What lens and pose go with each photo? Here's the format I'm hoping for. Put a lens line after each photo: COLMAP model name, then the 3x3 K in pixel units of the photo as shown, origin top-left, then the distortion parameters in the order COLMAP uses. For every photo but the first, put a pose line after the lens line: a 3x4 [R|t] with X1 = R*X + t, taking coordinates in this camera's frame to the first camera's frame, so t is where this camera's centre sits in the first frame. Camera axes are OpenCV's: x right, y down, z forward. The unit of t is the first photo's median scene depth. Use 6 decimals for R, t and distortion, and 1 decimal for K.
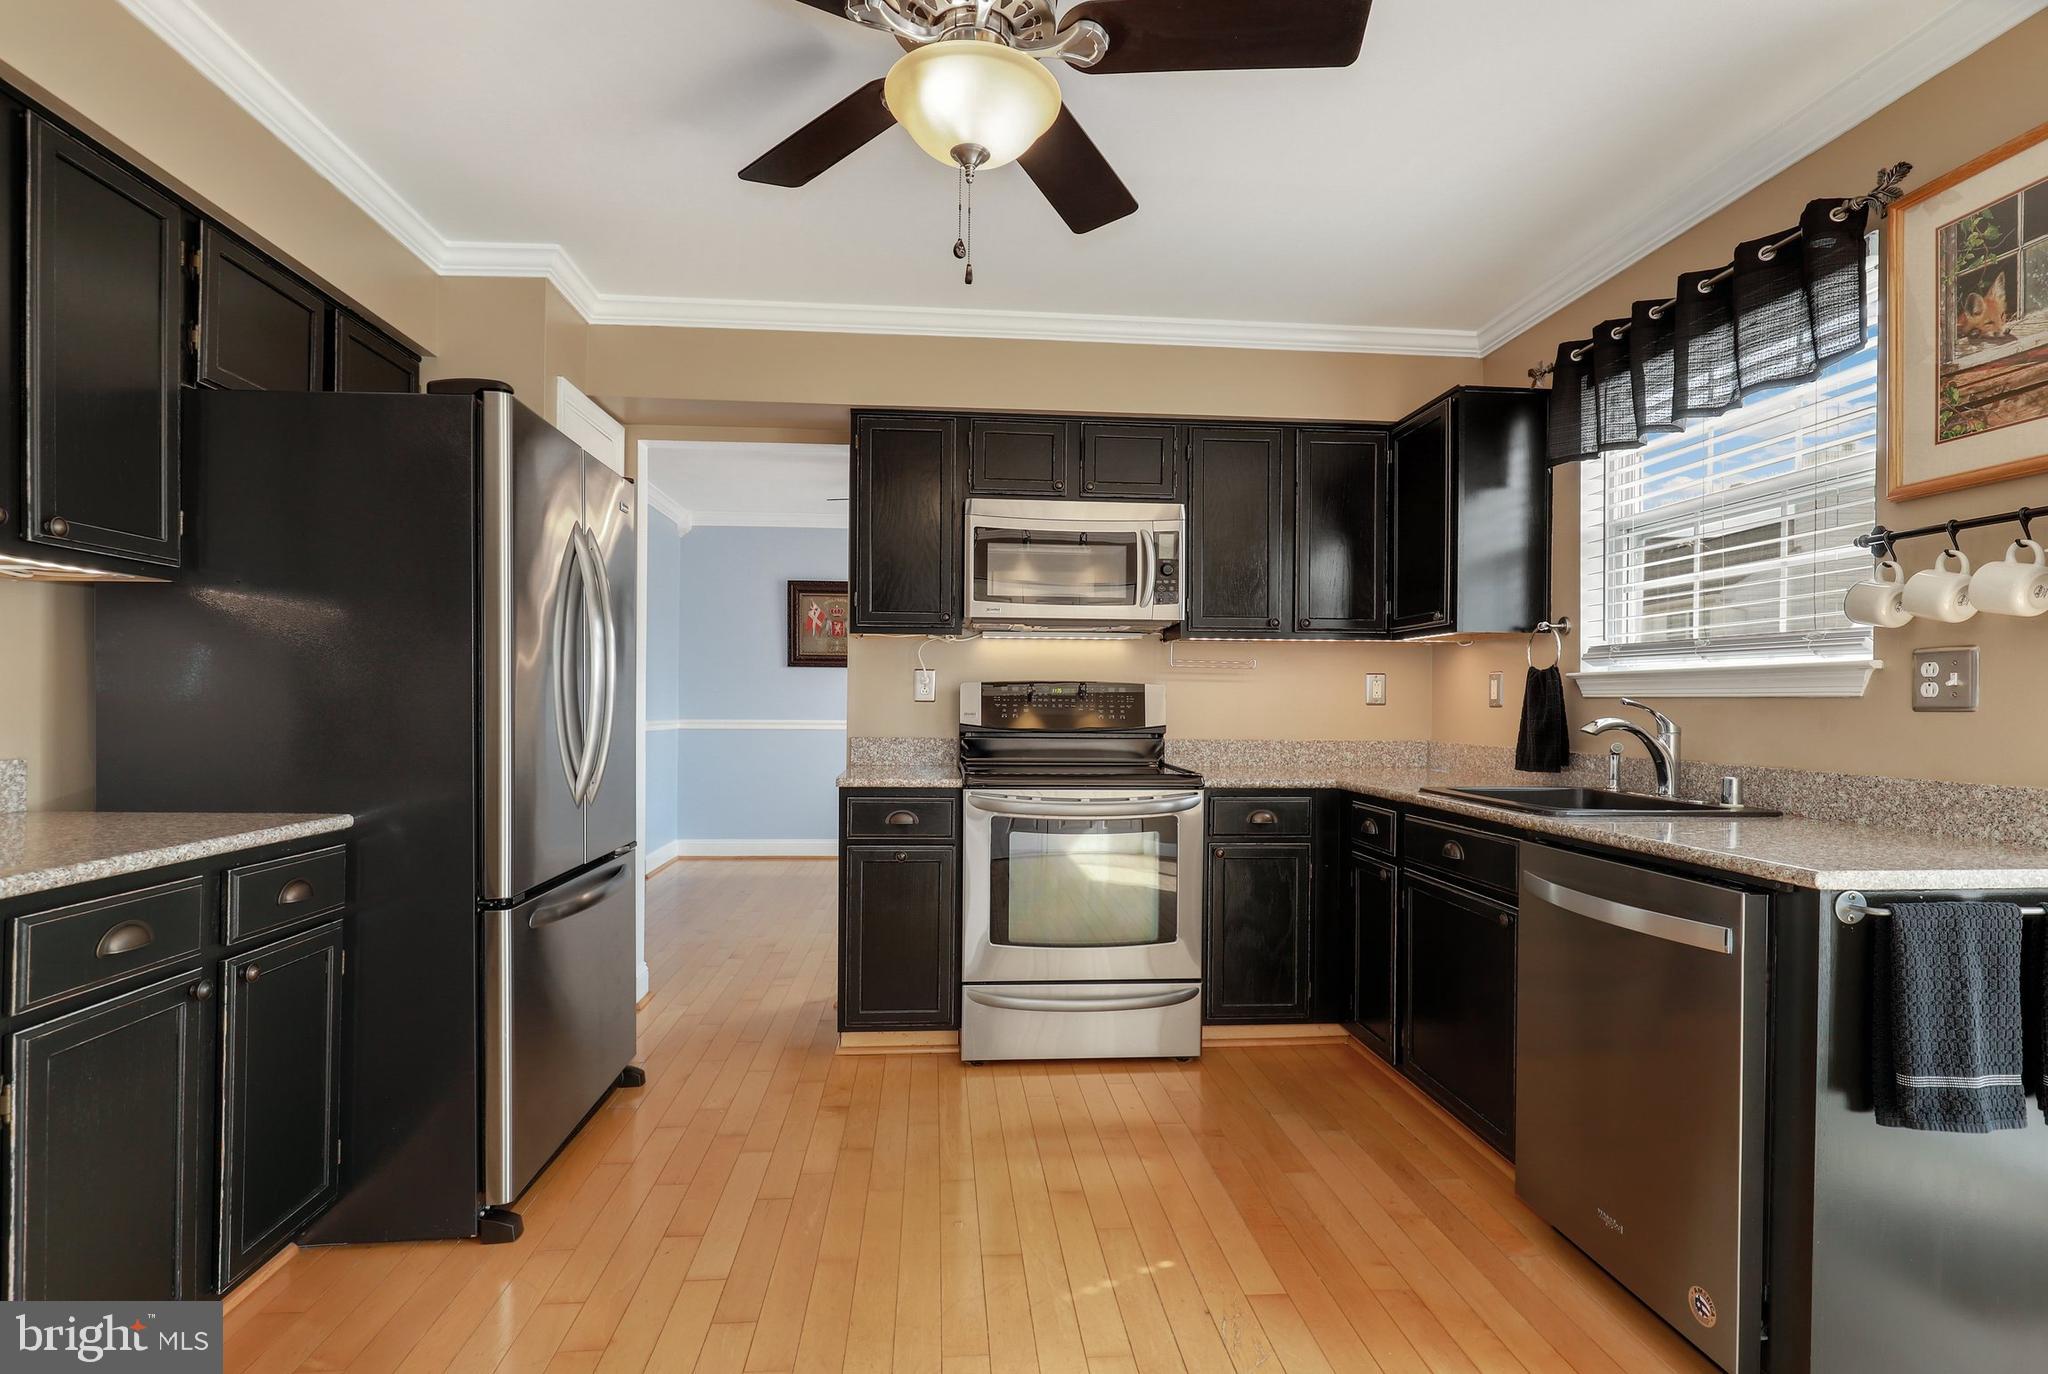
lens RADIAL K [[997.6, 0, 1035.0], [0, 997.6, 706.6], [0, 0, 1]] dist [-0.002191, -0.000079]
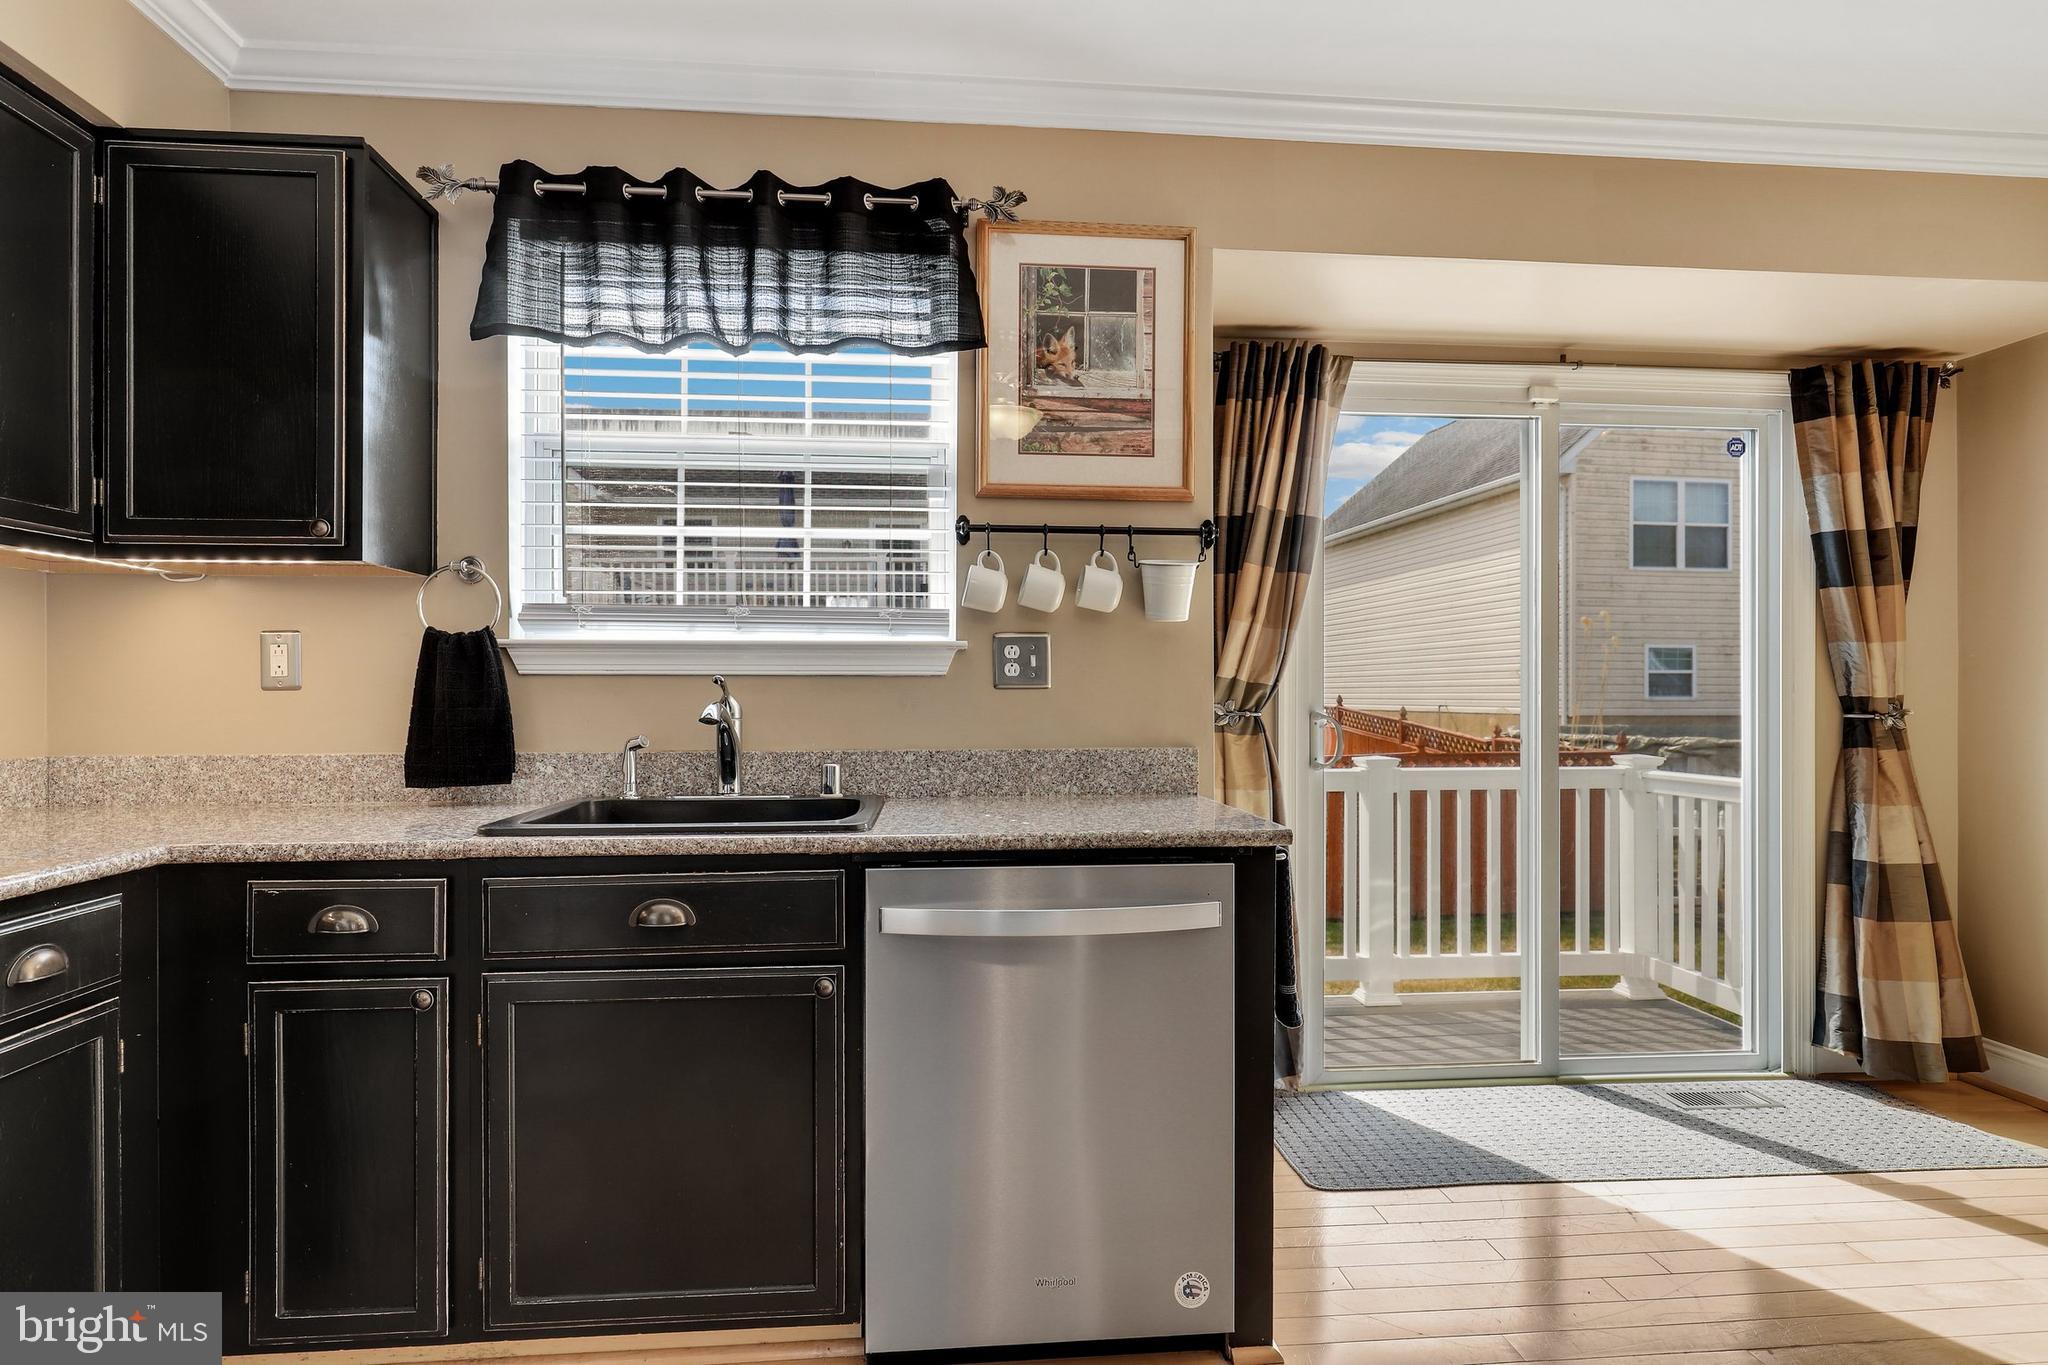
lens RADIAL K [[1099.3, 0, 1027.0], [0, 1099.3, 697.8], [0, 0, 1]] dist [-0.006965, -0.000517]
pose [[0.006097, -0.013464, 0.999891, -0.247373], [0.005585, 0.999894, 0.013430, -0.001273], [-0.999966, 0.005502, 0.006172, 0.691761]]
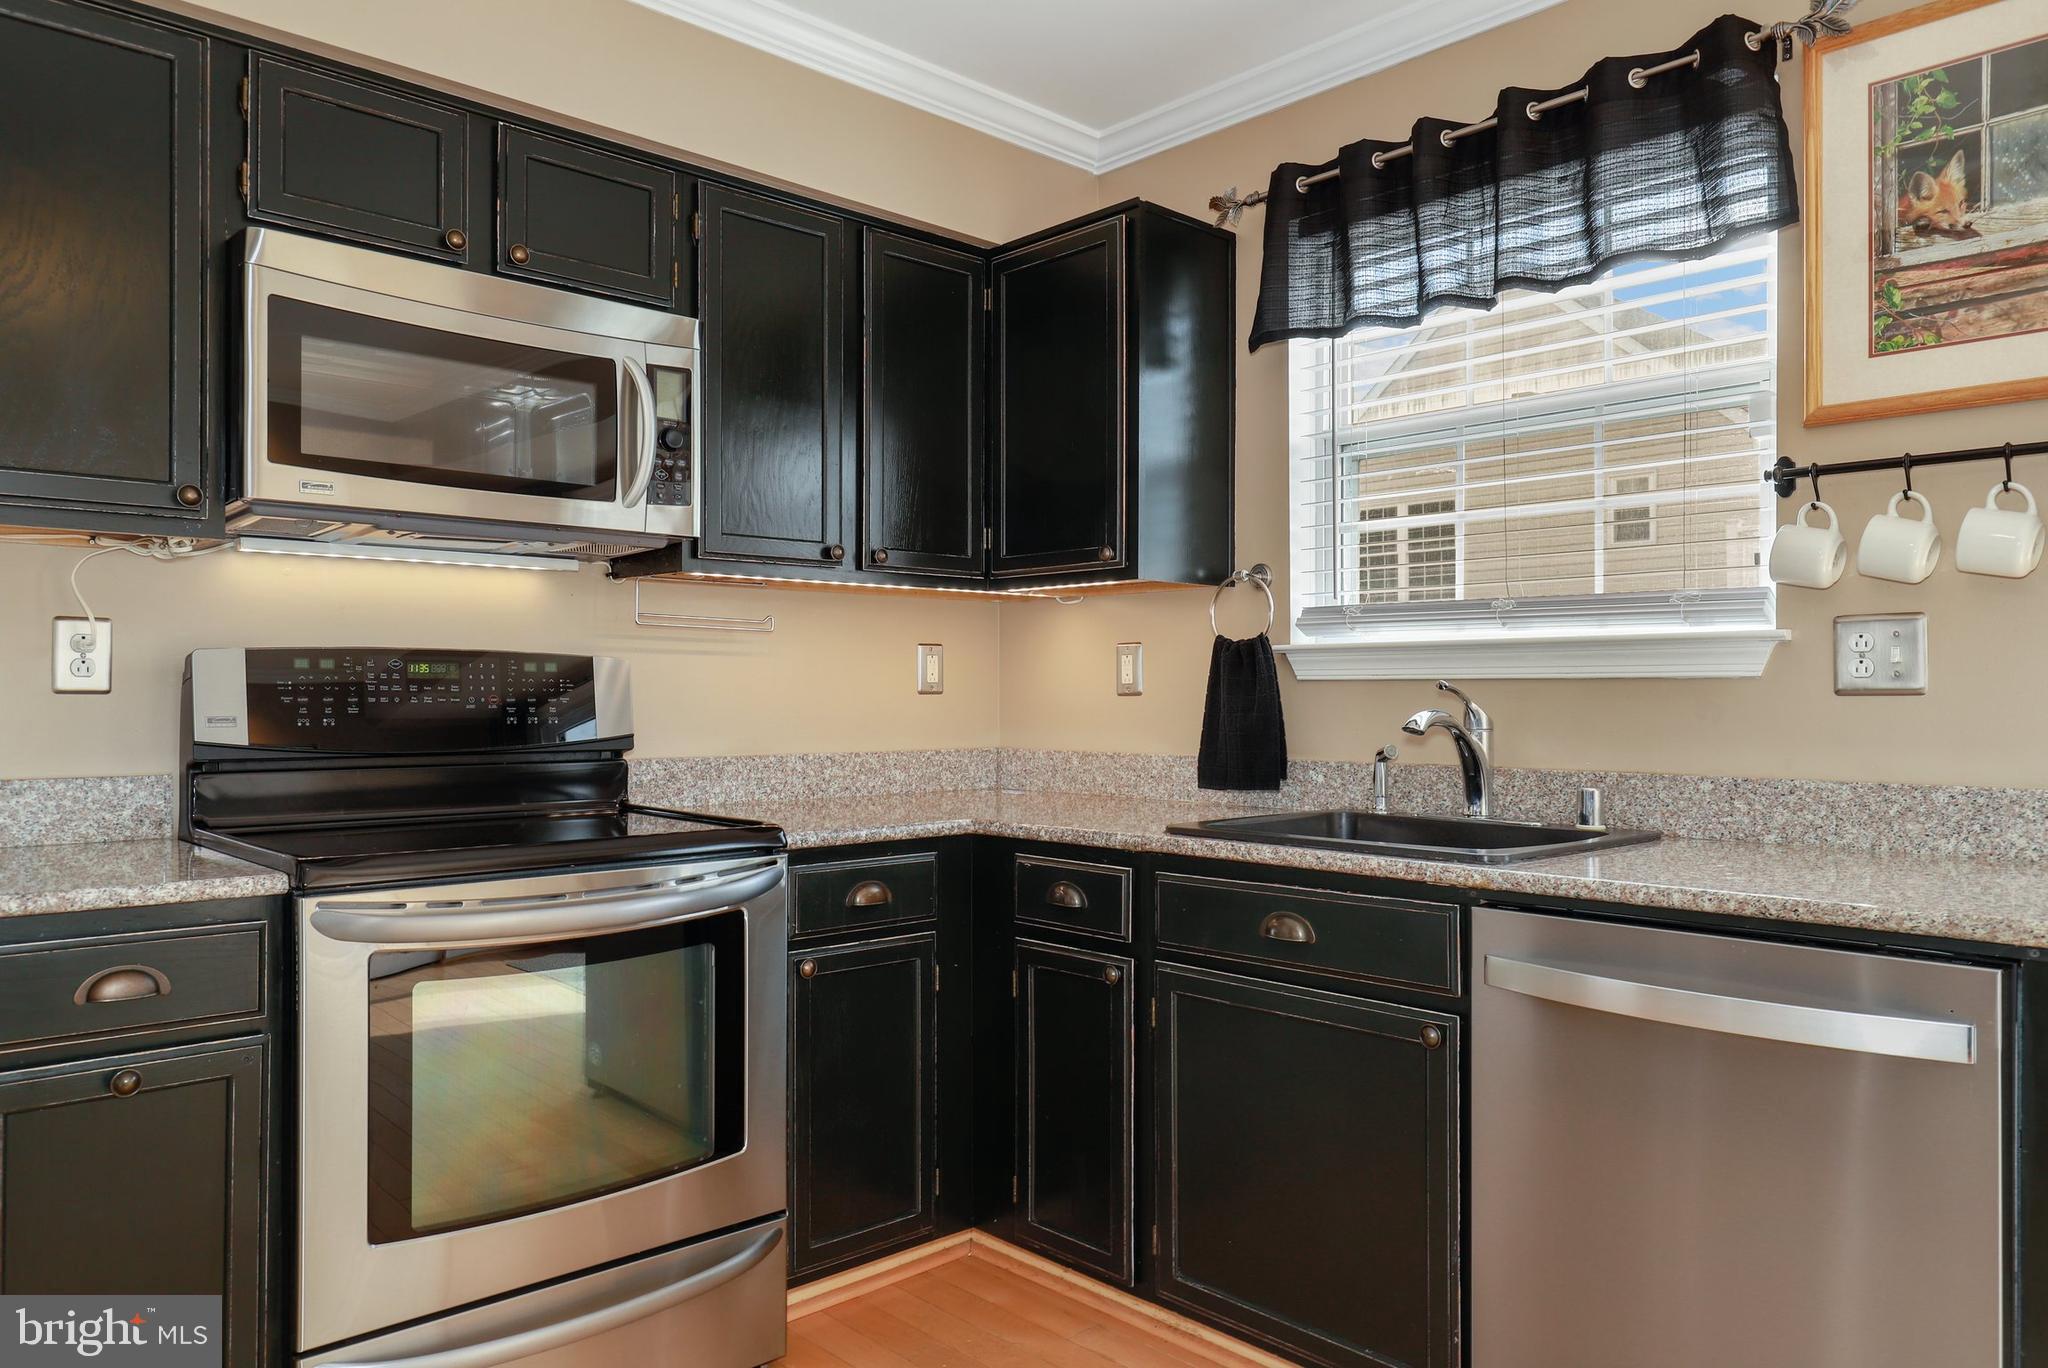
lens RADIAL K [[1385.7, 0, 1030.3], [0, 1385.7, 689.1], [0, 0, 1]] dist [0.000951, -0.002607]
pose [[0.790073, -0.004894, 0.612994, -0.208094], [0.008740, 0.999956, -0.003281, -0.001618], [-0.612951, 0.007950, 0.790081, 0.380819]]
